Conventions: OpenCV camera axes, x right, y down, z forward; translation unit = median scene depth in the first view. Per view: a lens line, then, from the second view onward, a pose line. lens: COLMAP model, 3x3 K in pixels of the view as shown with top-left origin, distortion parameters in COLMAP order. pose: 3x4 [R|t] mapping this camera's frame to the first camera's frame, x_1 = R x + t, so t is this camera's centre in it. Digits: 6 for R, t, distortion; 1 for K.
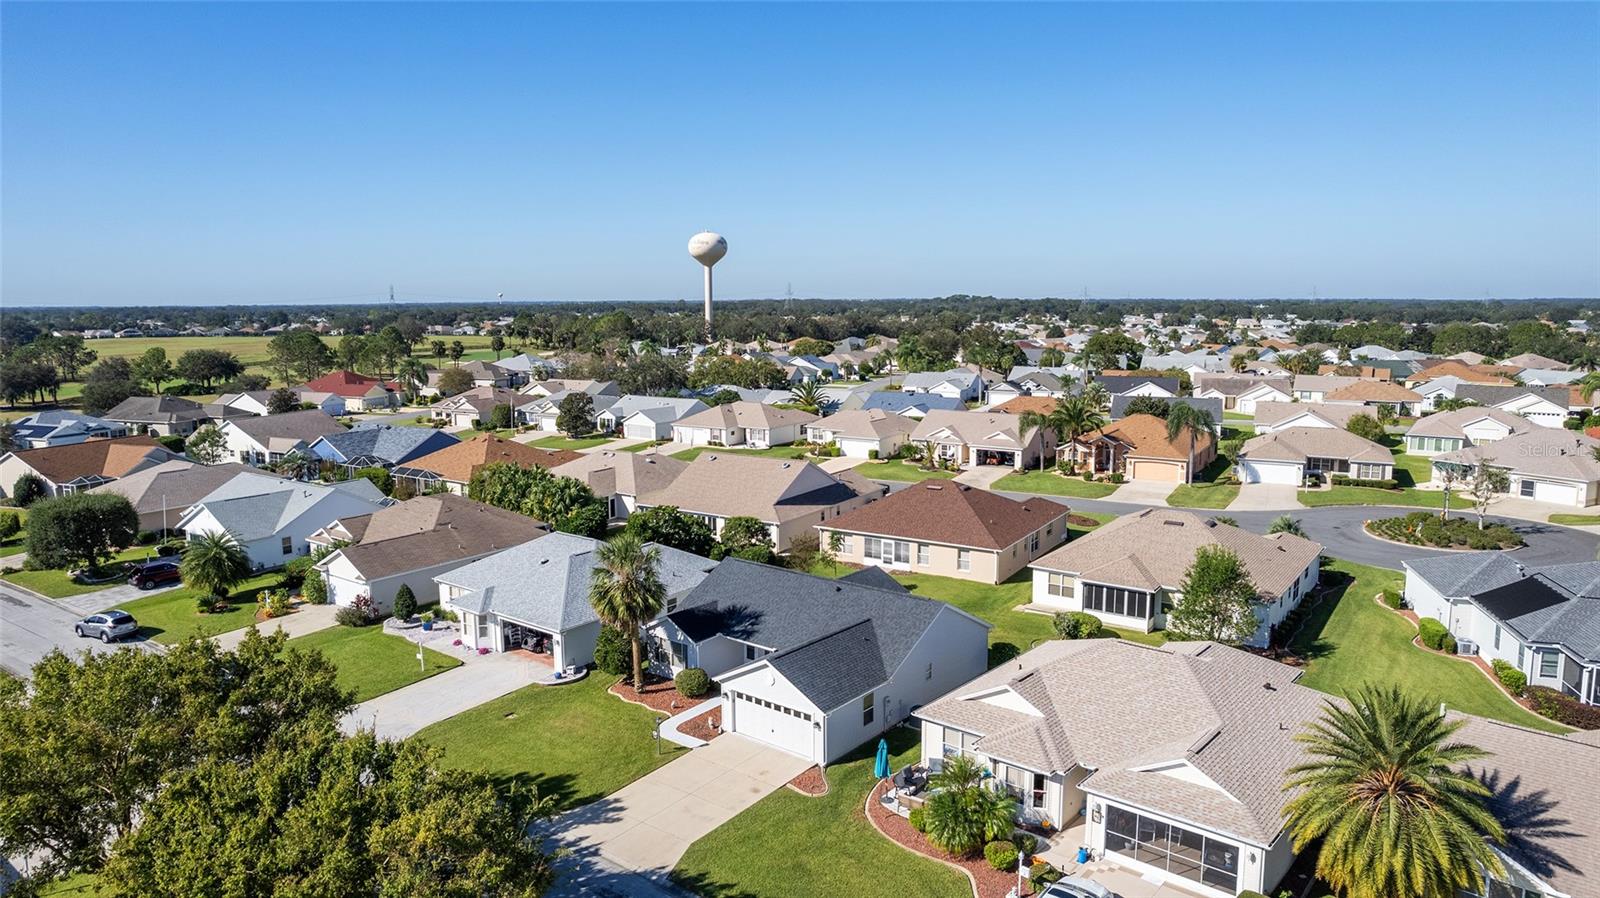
lens RADIAL K [[1023.1, 0, 800.1], [0, 1023.1, 437.6], [0, 0, 1]] dist [-0.061069, 0.048490]
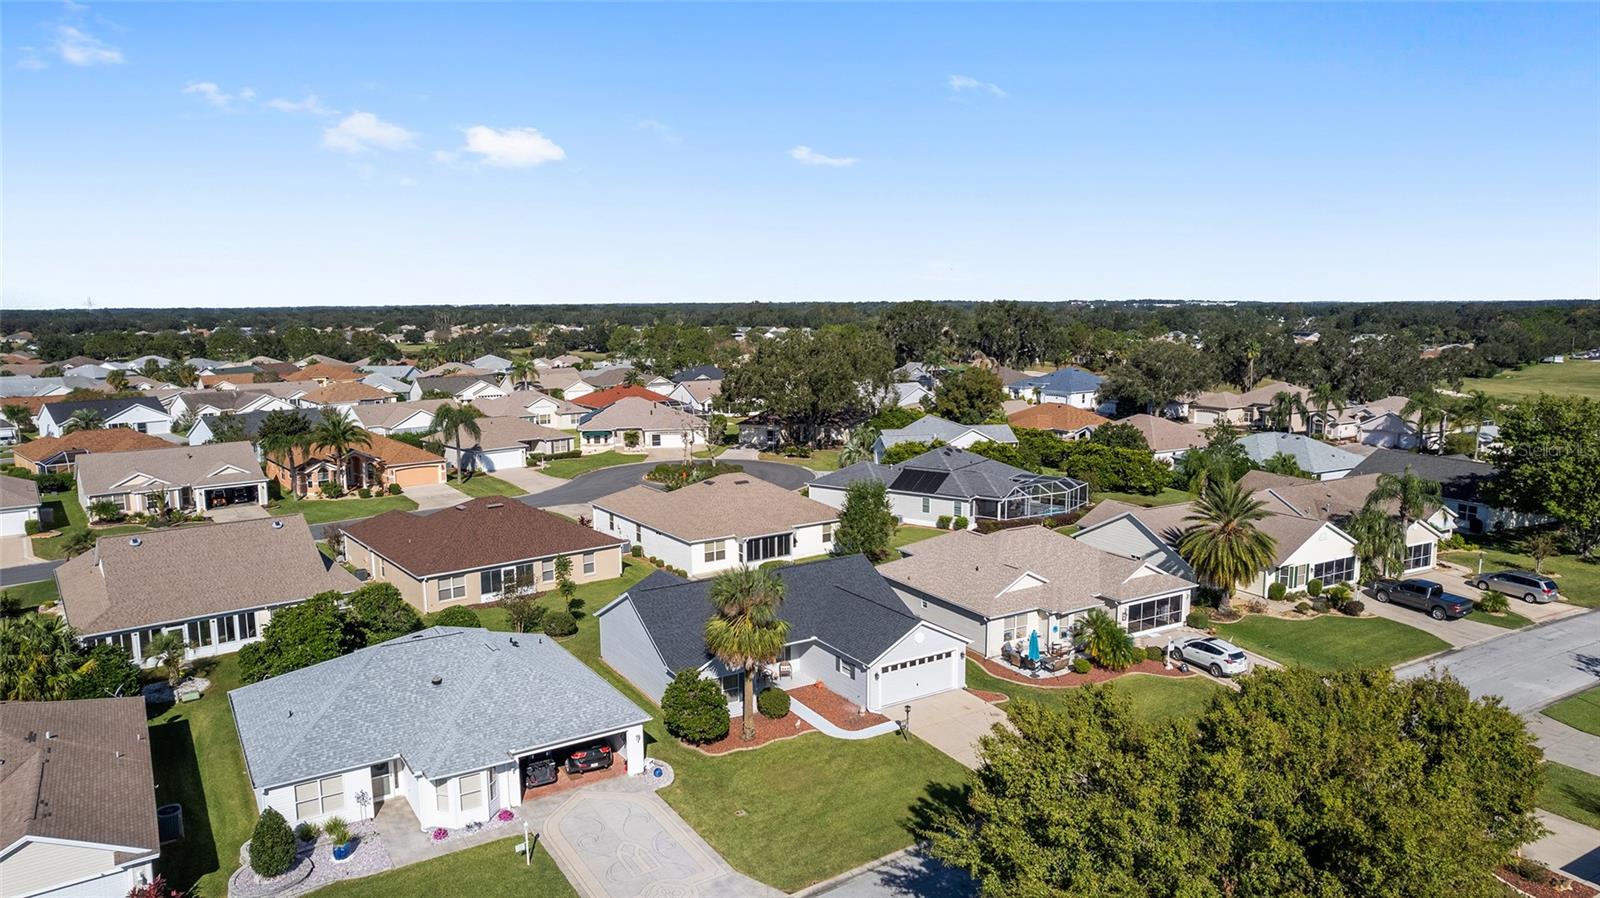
lens RADIAL K [[1023.1, 0, 801.5], [0, 1023.1, 417.1], [0, 0, 1]] dist [-0.061069, 0.048490]
pose [[0.333031, -0.104046, 0.937158, -0.765675], [0.131769, 0.989276, 0.063007, -0.062990], [-0.933663, 0.102505, 0.343170, 0.497696]]
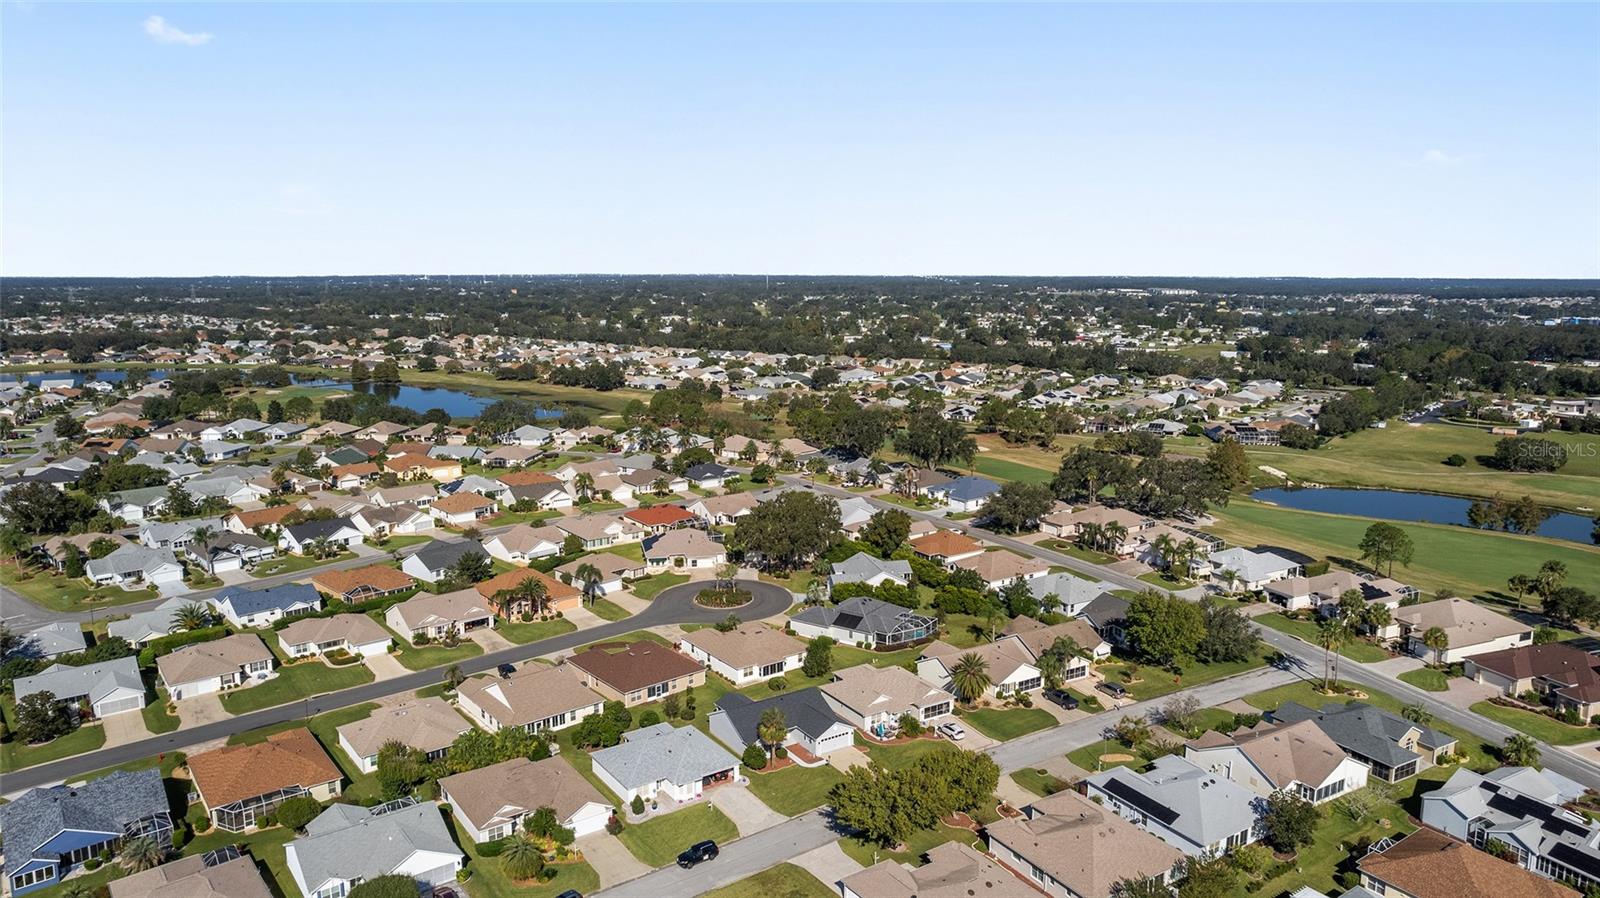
lens RADIAL K [[1023.1, 0, 796.2], [0, 1023.1, 433.6], [0, 0, 1]] dist [-0.061069, 0.048490]
pose [[0.310577, -0.142141, 0.939861, -1.926418], [0.128160, 0.985990, 0.106767, -0.664959], [-0.941869, 0.087294, 0.324442, 0.043169]]
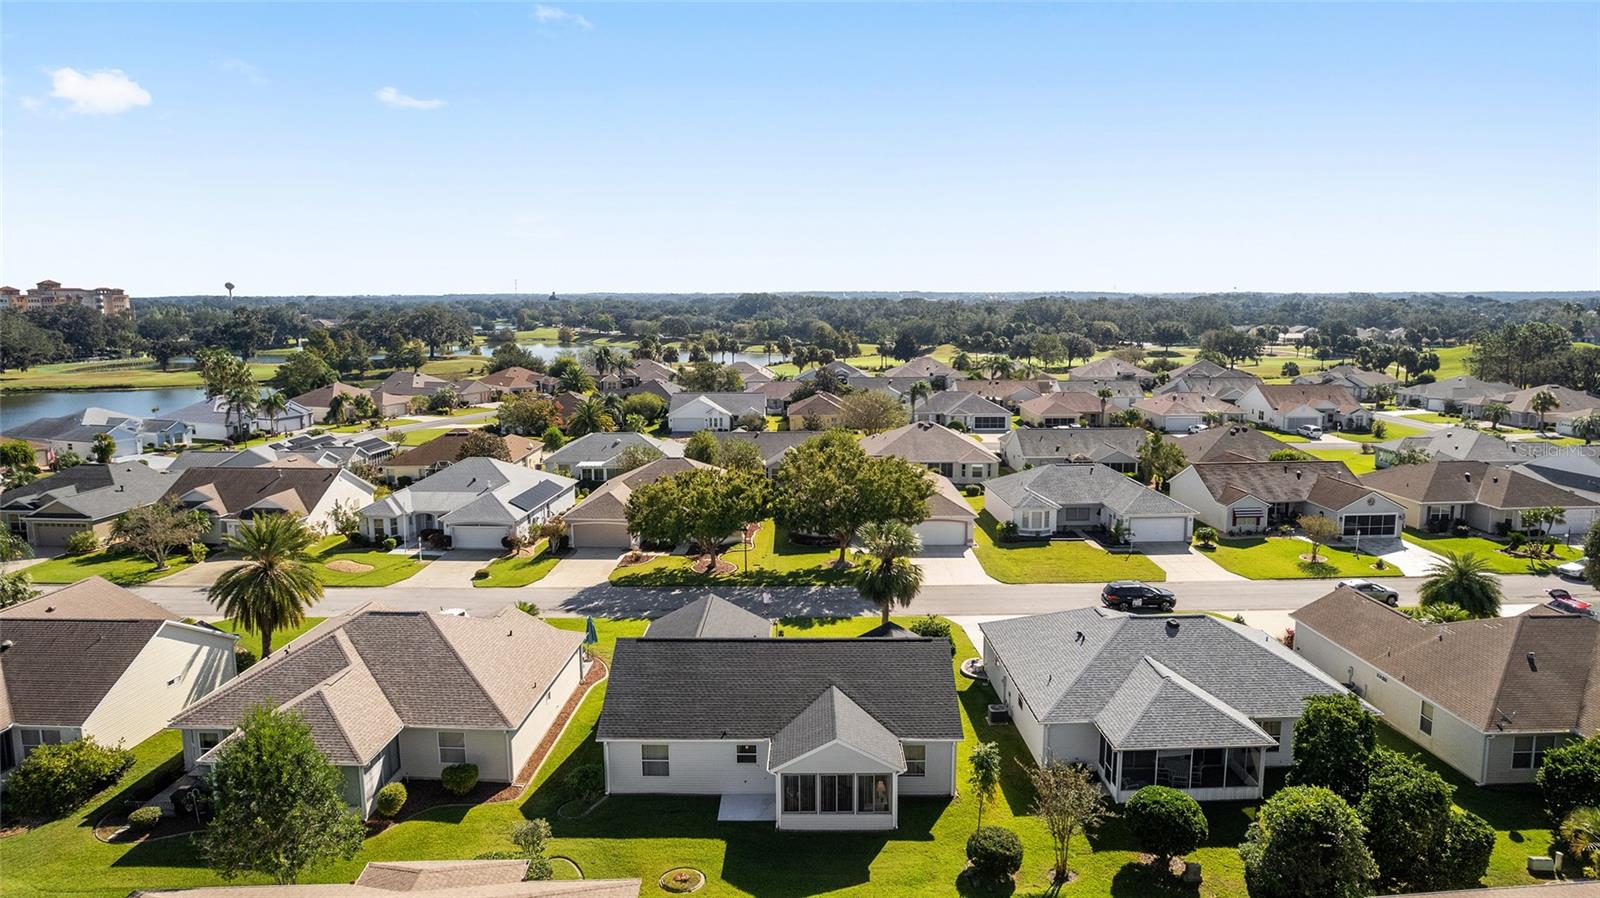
lens RADIAL K [[1023.1, 0, 801.8], [0, 1023.1, 459.7], [0, 0, 1]] dist [-0.061069, 0.048490]
pose [[-0.780165, 0.107649, -0.616241, 0.427192], [-0.078234, 0.960560, 0.266841, -0.187083], [0.620662, 0.256391, -0.740974, 1.339754]]
